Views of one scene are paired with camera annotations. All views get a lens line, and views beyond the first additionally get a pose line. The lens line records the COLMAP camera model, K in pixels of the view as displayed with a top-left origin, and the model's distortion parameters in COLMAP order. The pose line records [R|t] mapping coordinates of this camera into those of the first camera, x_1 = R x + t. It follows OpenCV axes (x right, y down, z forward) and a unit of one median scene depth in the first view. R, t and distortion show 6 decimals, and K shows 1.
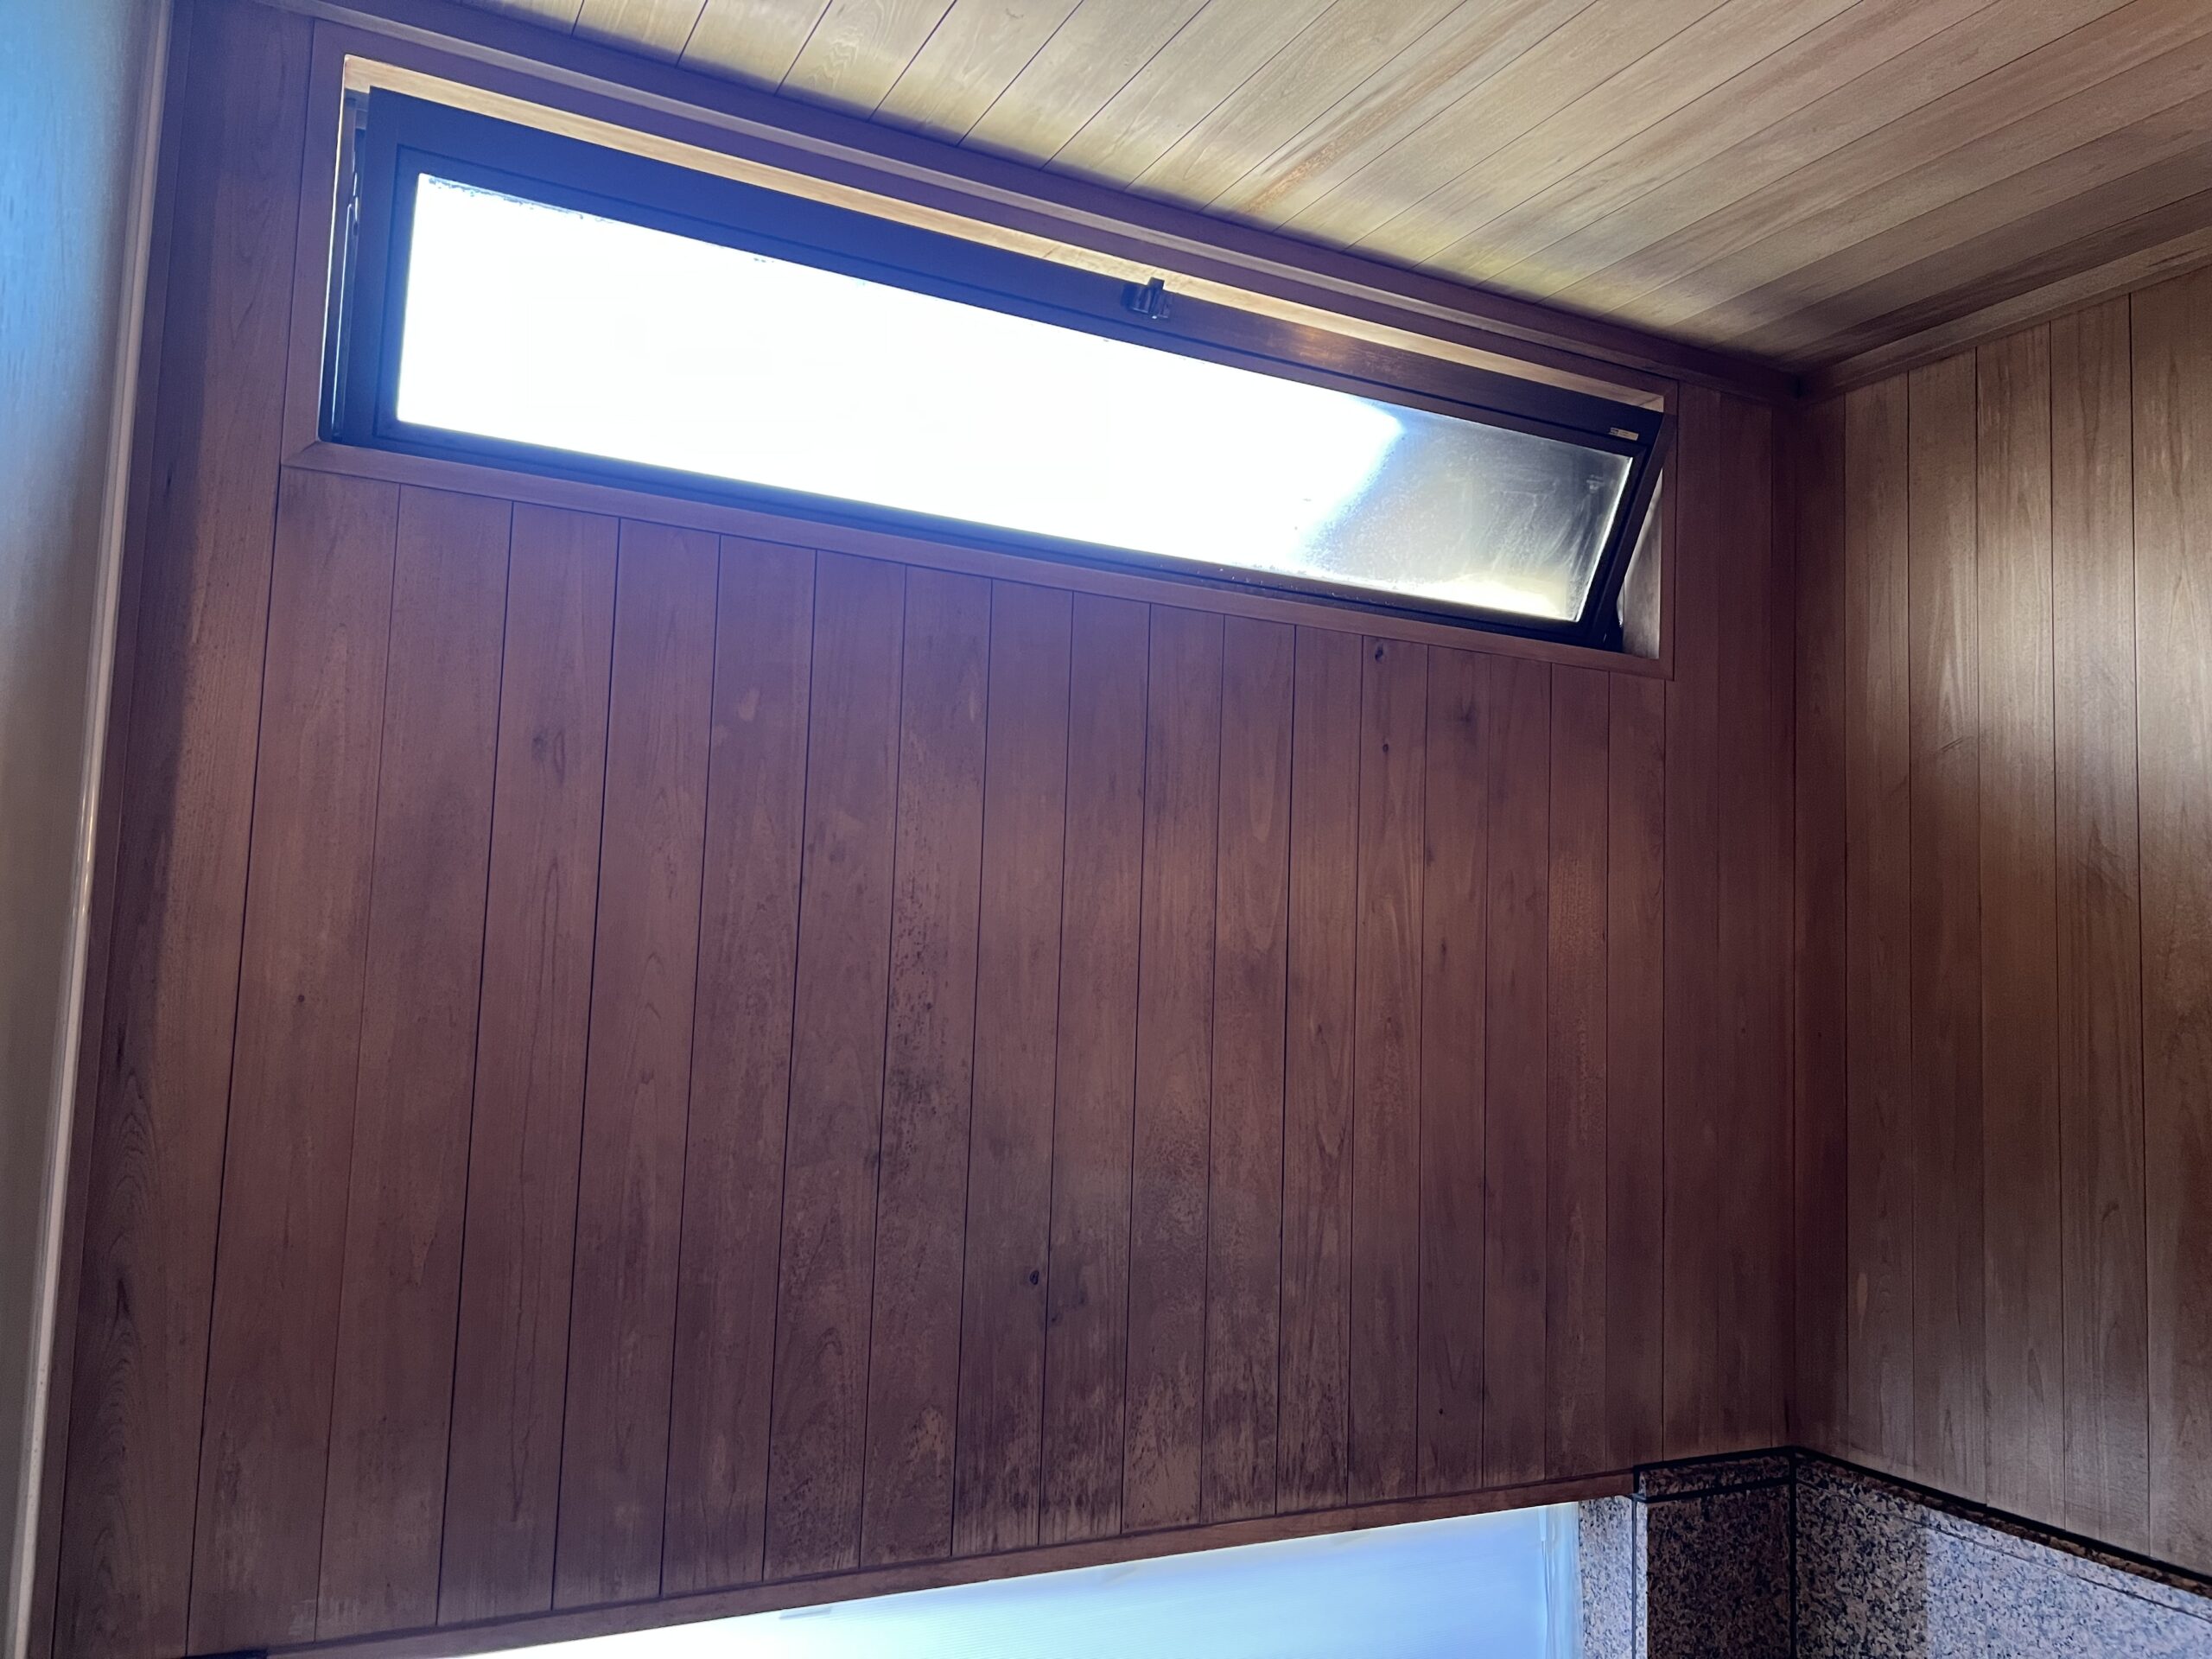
lens RADIAL K [[1679.2, 0, 1117.1], [0, 1679.2, 841.2], [0, 0, 1]] dist [0.055497, -0.064607]
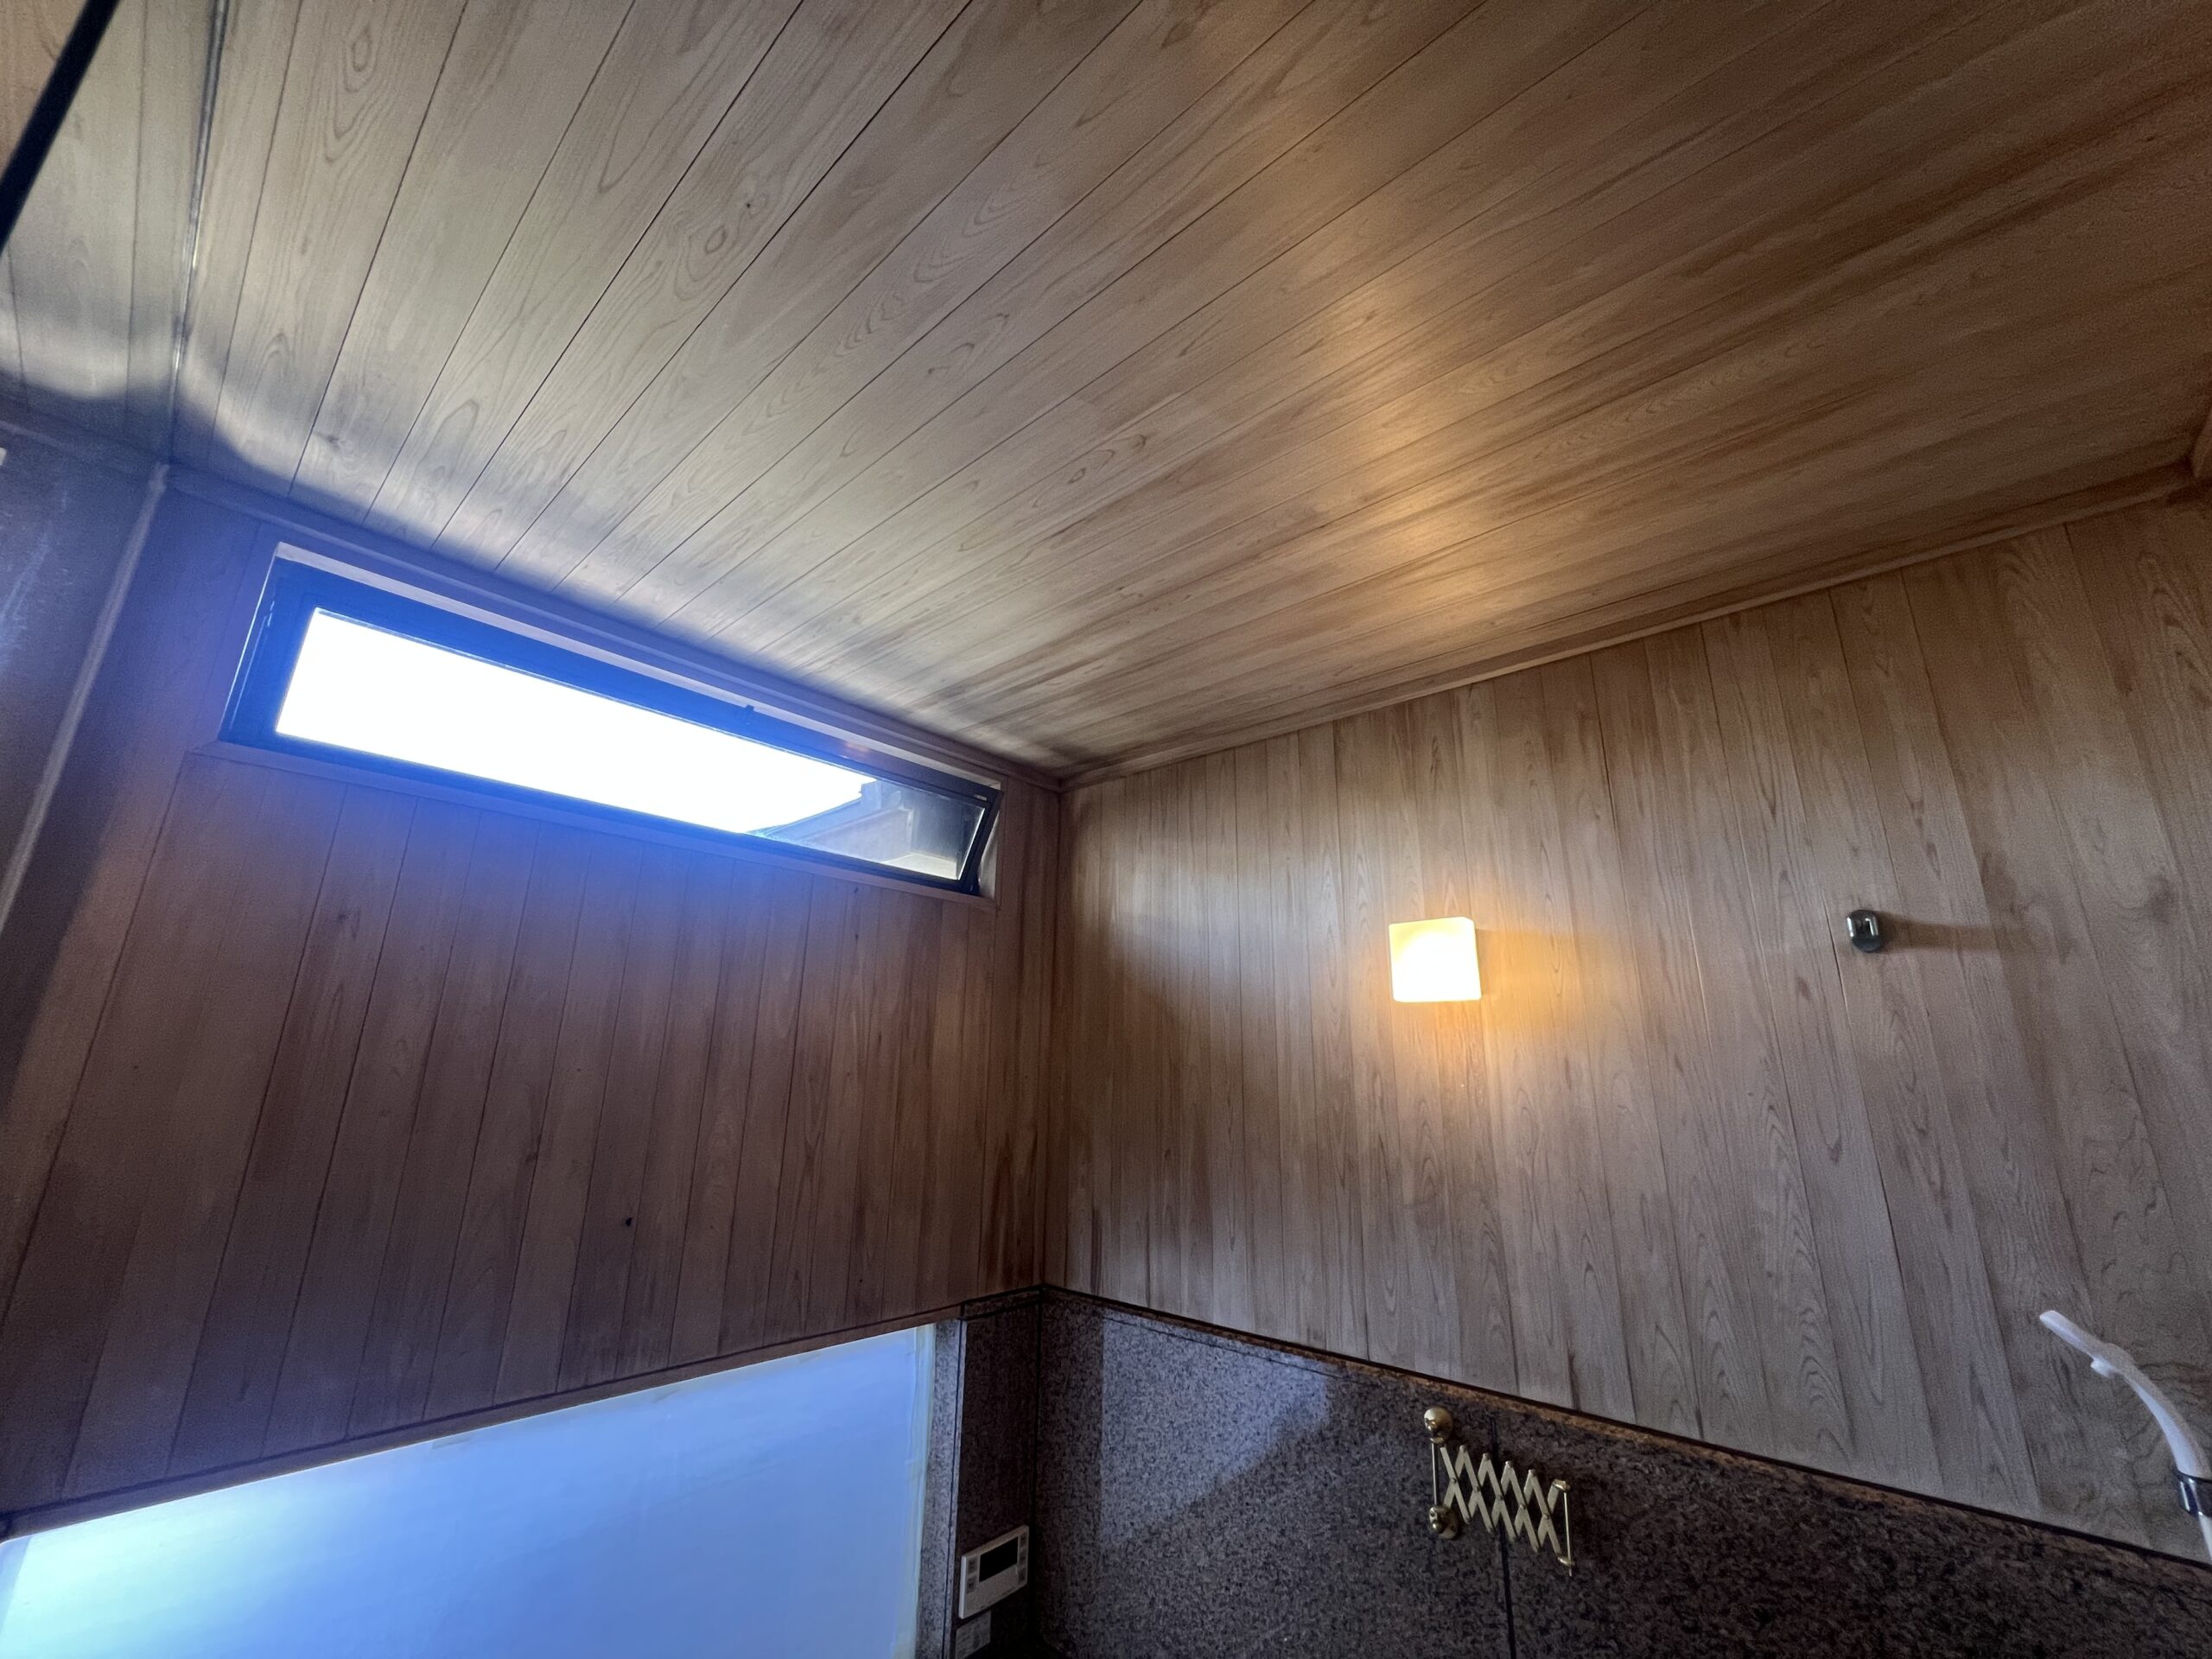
lens RADIAL K [[885.2, 0, 1107.6], [0, 885.2, 829.3], [0, 0, 1]] dist [0.002526, -0.000544]
pose [[0.933447, 0.077865, 0.350161, 0.062098], [-0.014501, 0.983550, -0.180056, 0.005779], [-0.358421, 0.162995, 0.919221, -0.130268]]
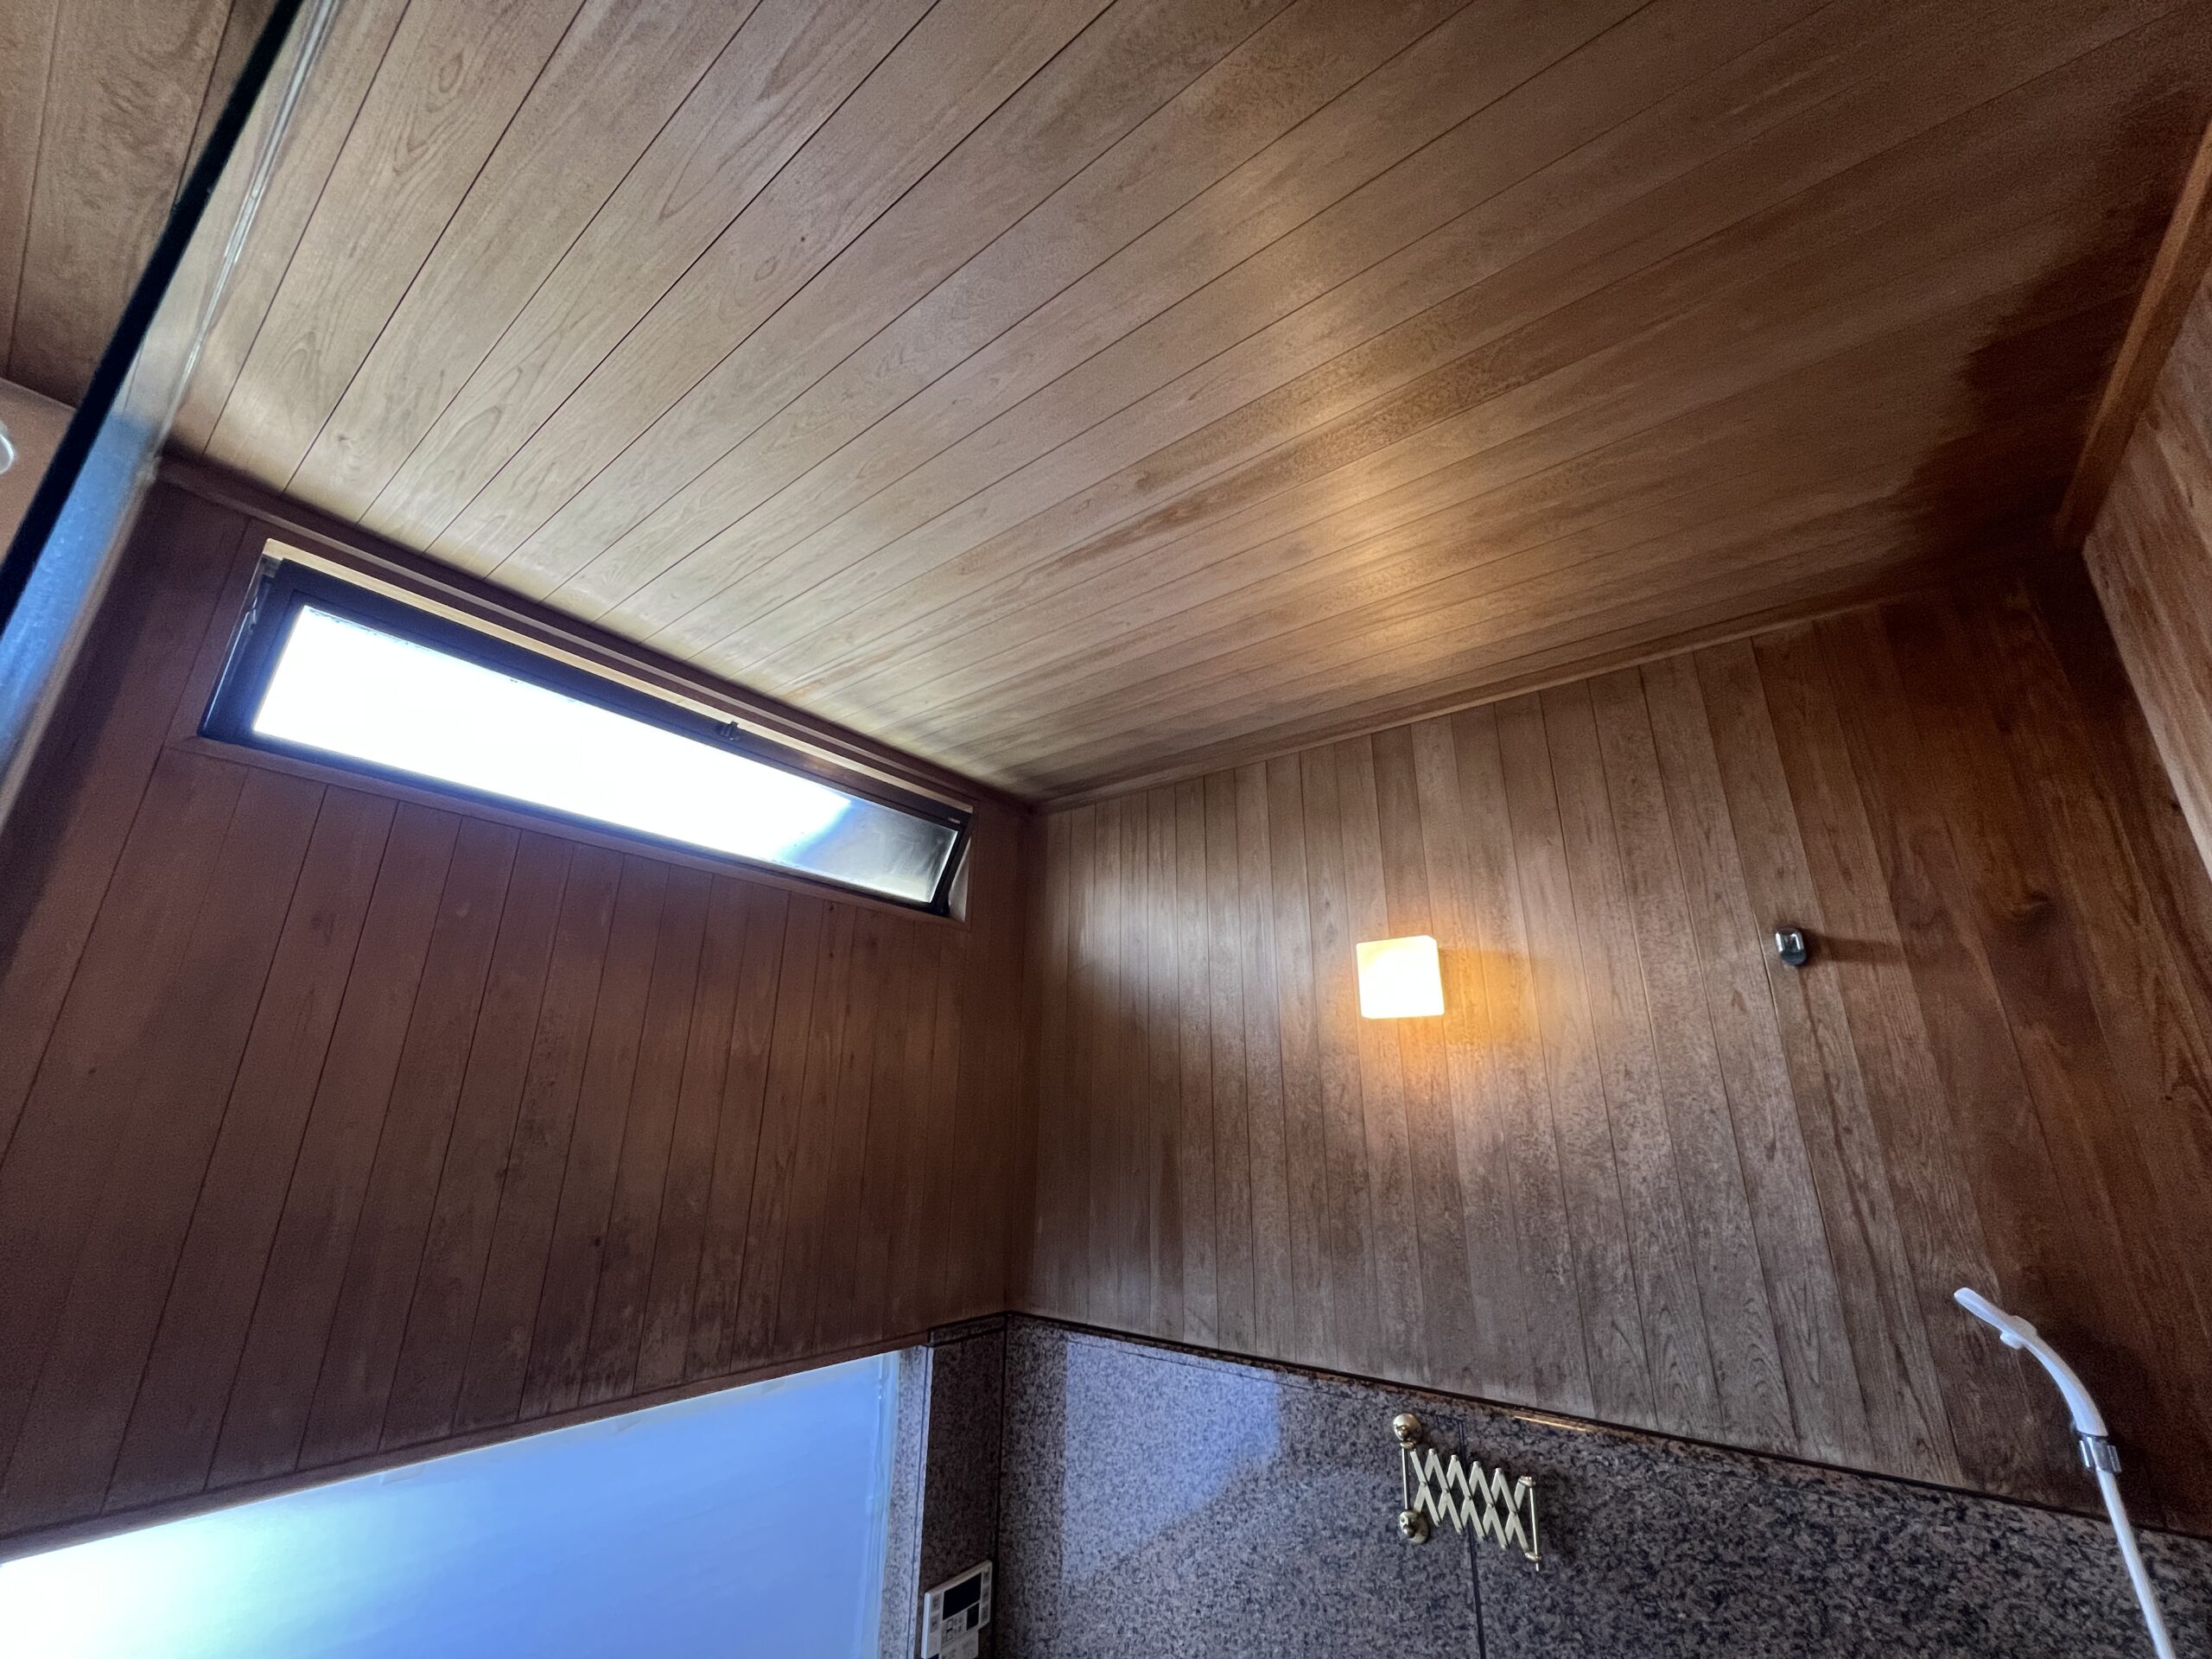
lens RADIAL K [[885.2, 0, 1108.4], [0, 885.2, 828.4], [0, 0, 1]] dist [0.002526, -0.000544]
pose [[0.904679, 0.110424, 0.411536, 0.005327], [-0.015489, 0.973720, -0.227221, 0.036201], [-0.425811, 0.199188, 0.882615, -0.133828]]
